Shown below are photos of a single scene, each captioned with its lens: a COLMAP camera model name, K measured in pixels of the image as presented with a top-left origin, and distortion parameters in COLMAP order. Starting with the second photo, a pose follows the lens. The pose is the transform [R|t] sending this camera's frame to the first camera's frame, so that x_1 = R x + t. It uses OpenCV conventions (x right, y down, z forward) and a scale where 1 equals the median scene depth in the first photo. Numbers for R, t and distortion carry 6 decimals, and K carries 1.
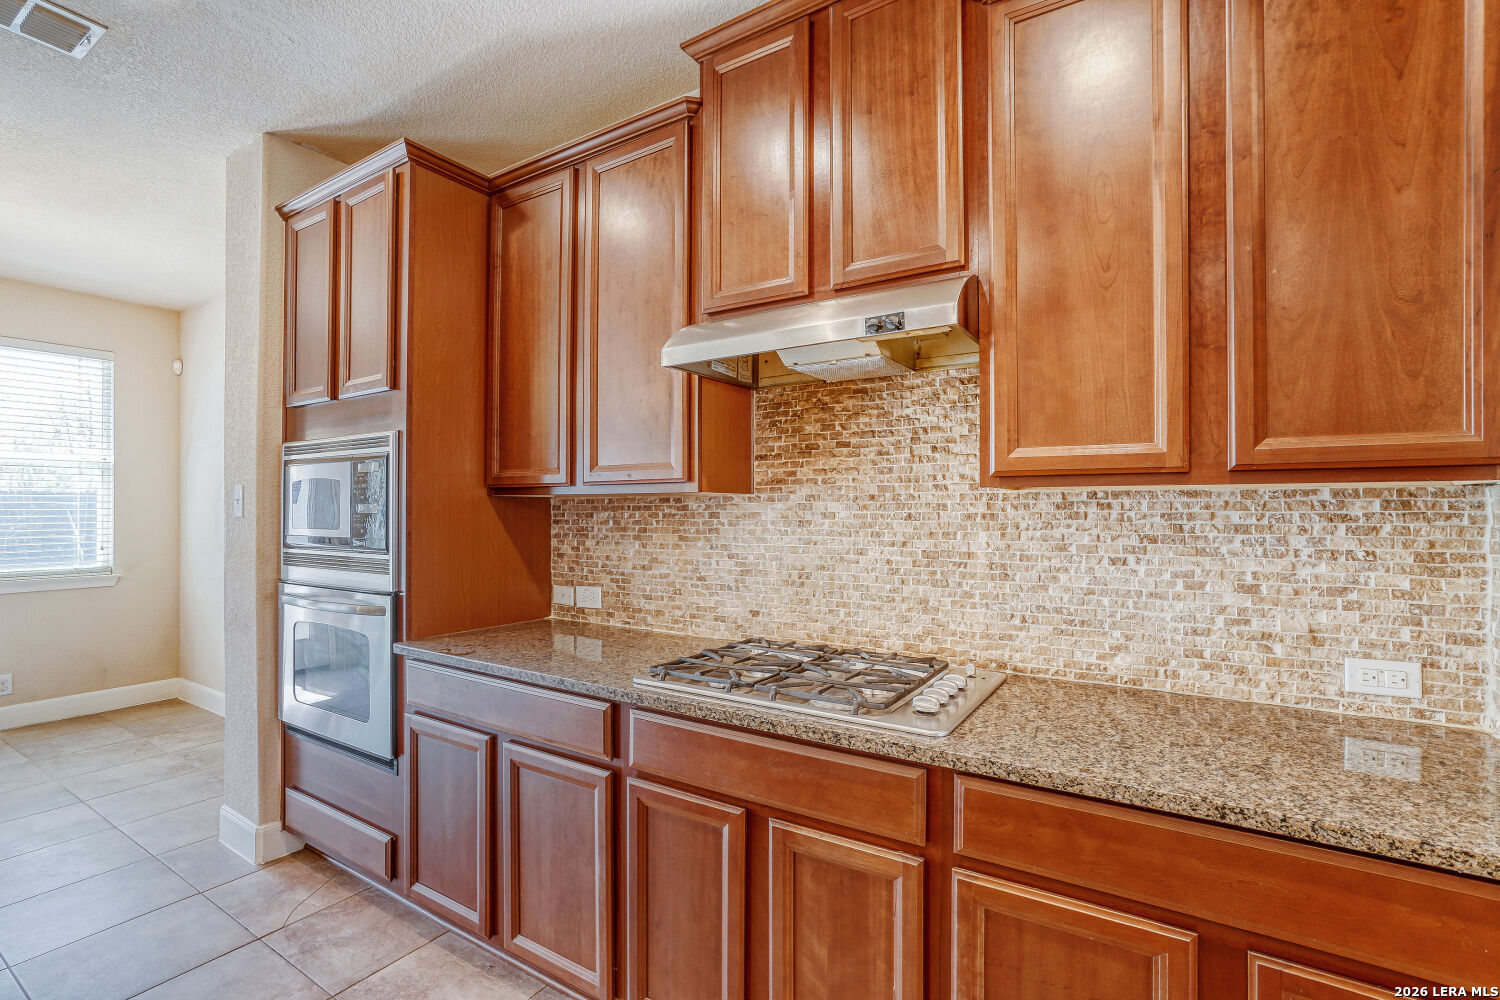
lens RADIAL K [[690.8, 0, 746.2], [0, 690.8, 506.9], [0, 0, 1]] dist [-0.017238, 0.007690]
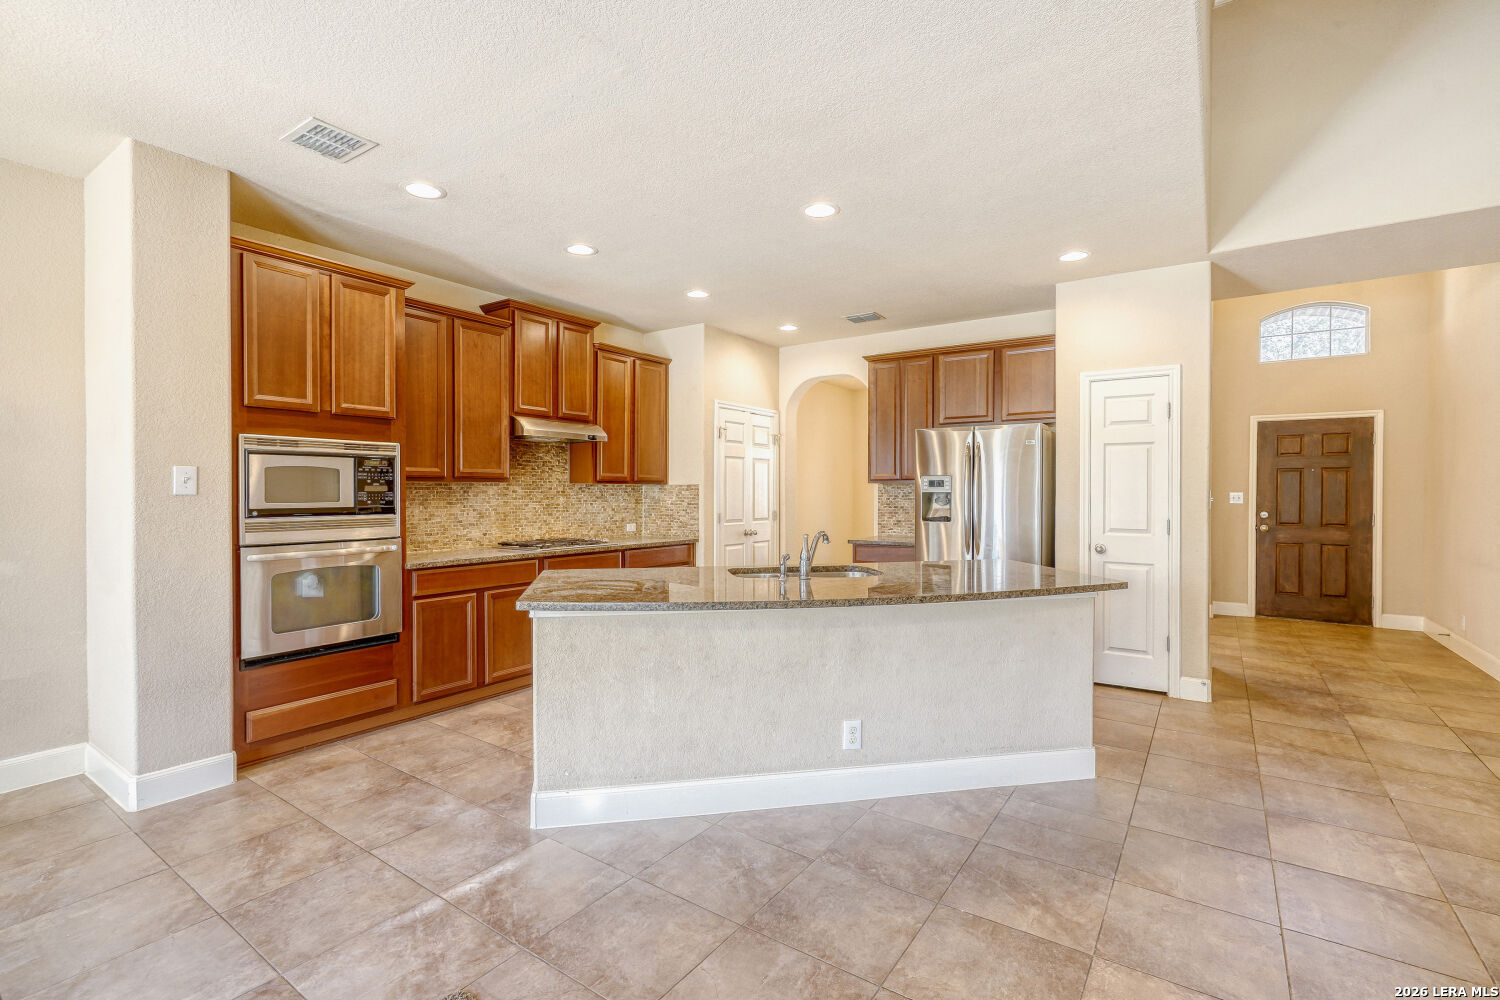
lens RADIAL K [[690.8, 0, 745.8], [0, 690.8, 496.6], [0, 0, 1]] dist [-0.017238, 0.007690]
pose [[0.013735, -0.007601, 0.999877, -1.865851], [-0.006550, 0.999949, 0.007691, 0.004067], [-0.999884, -0.006654, 0.013685, 0.087906]]
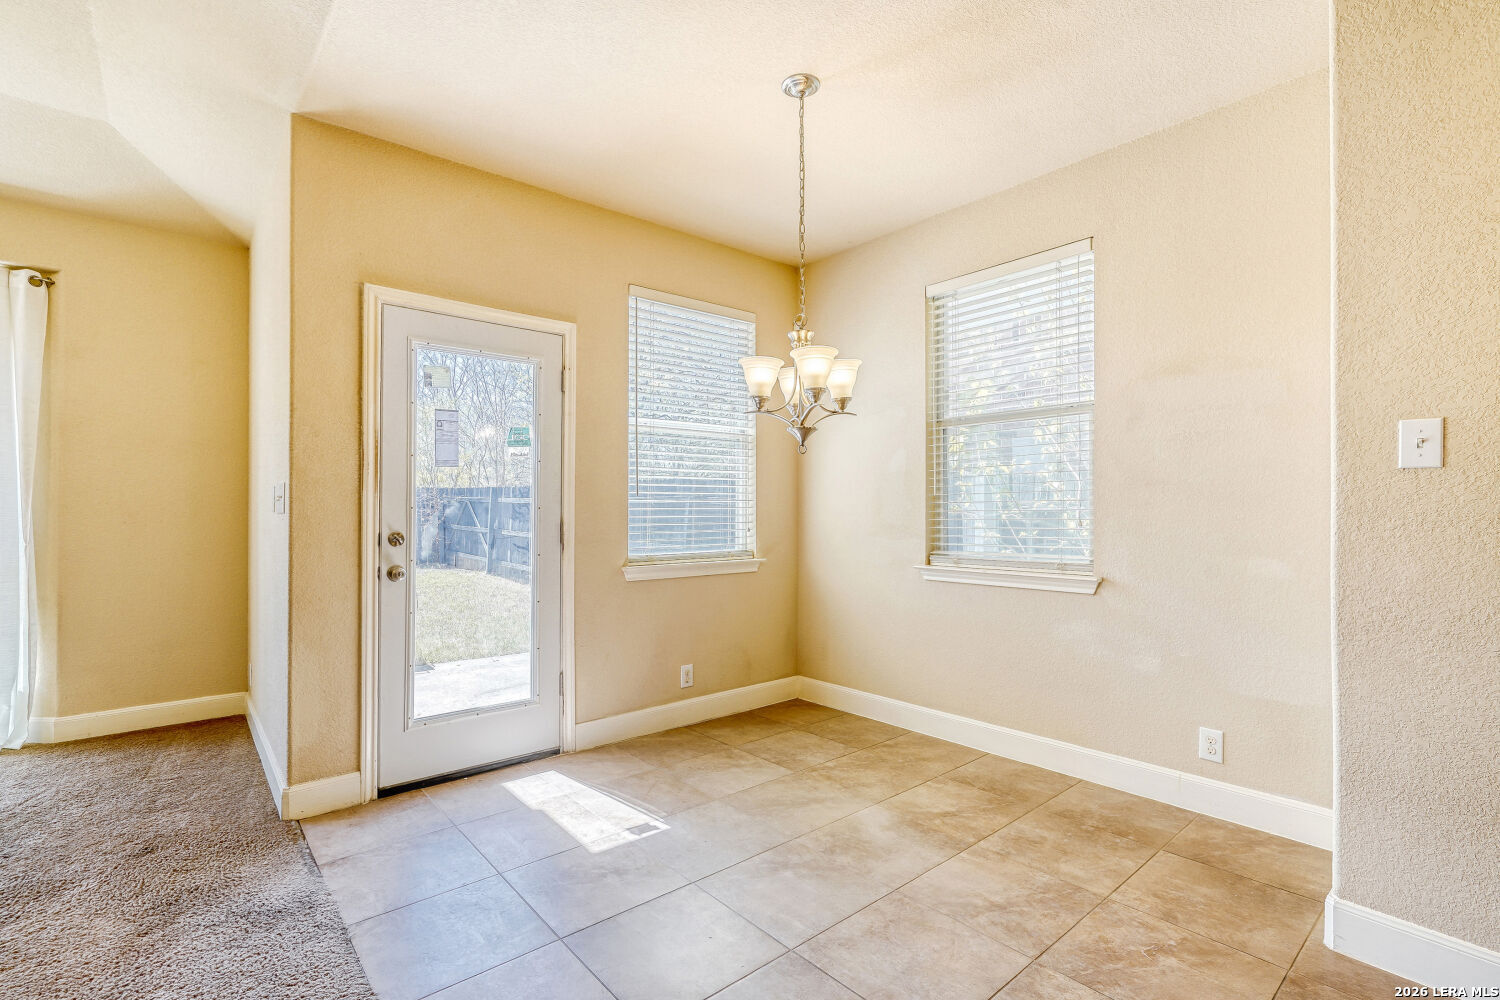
lens RADIAL K [[690.8, 0, 750.4], [0, 690.8, 508.9], [0, 0, 1]] dist [-0.017238, 0.007690]
pose [[0.960426, -0.002873, -0.278519, -1.196514], [0.004498, 0.999976, 0.005196, 0.048366], [0.278497, -0.006243, 0.960417, 0.209800]]
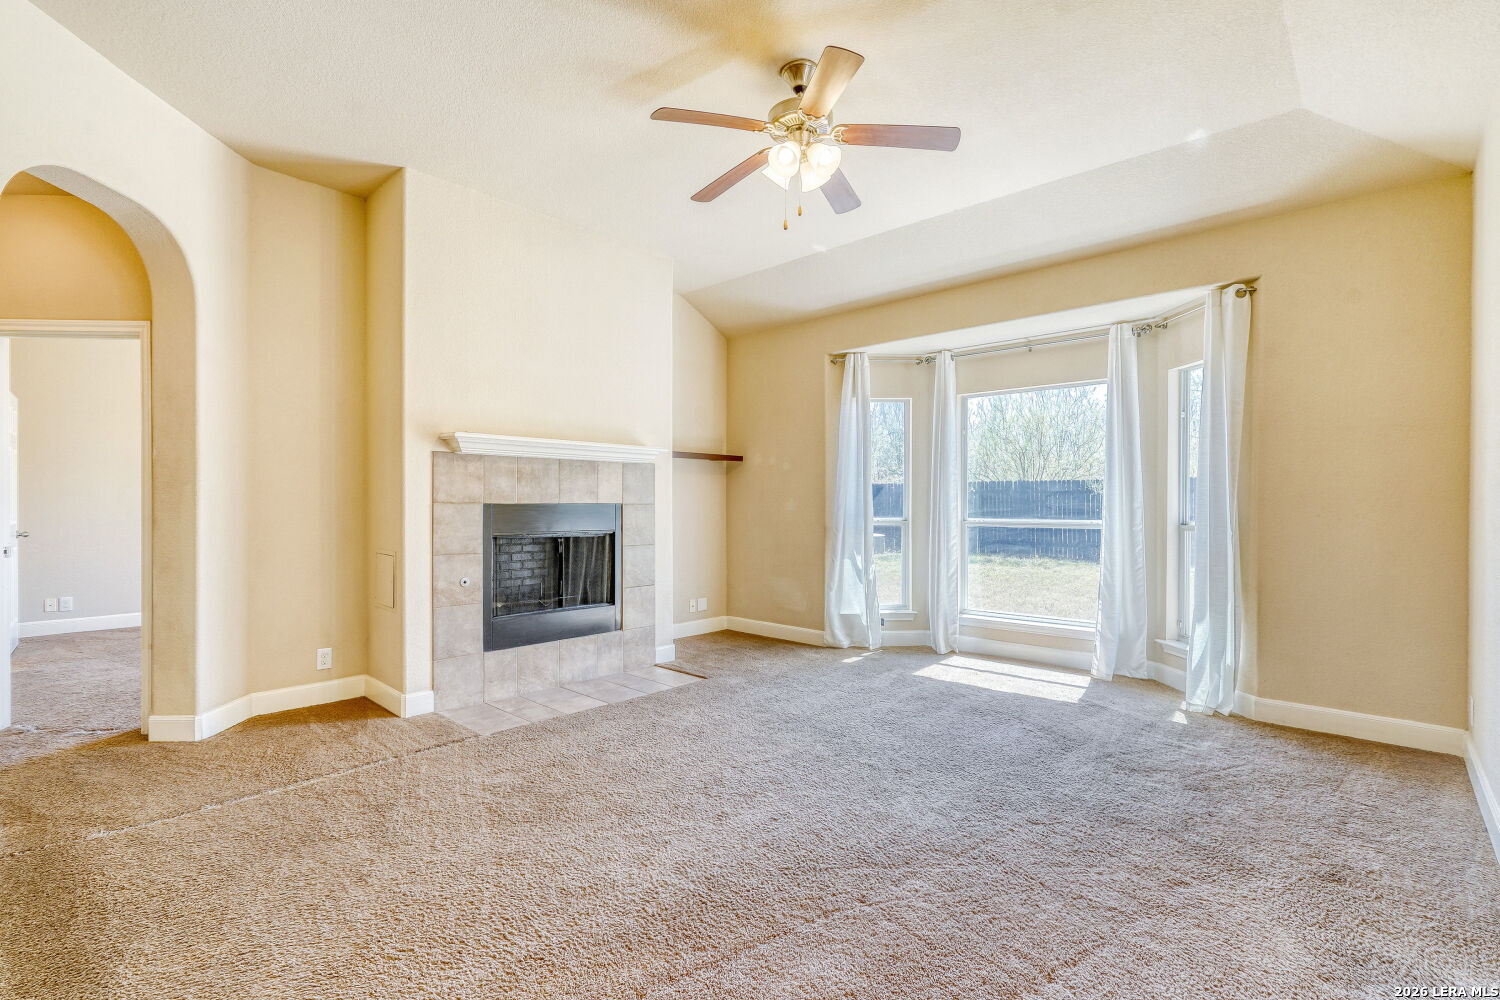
lens RADIAL K [[690.8, 0, 737.8], [0, 690.8, 503.5], [0, 0, 1]] dist [-0.017238, 0.007690]
pose [[-0.164286, 0.001602, -0.986411, -1.287687], [0.006025, 0.999982, 0.000620, 0.046621], [0.986394, -0.005841, -0.164293, 0.284434]]
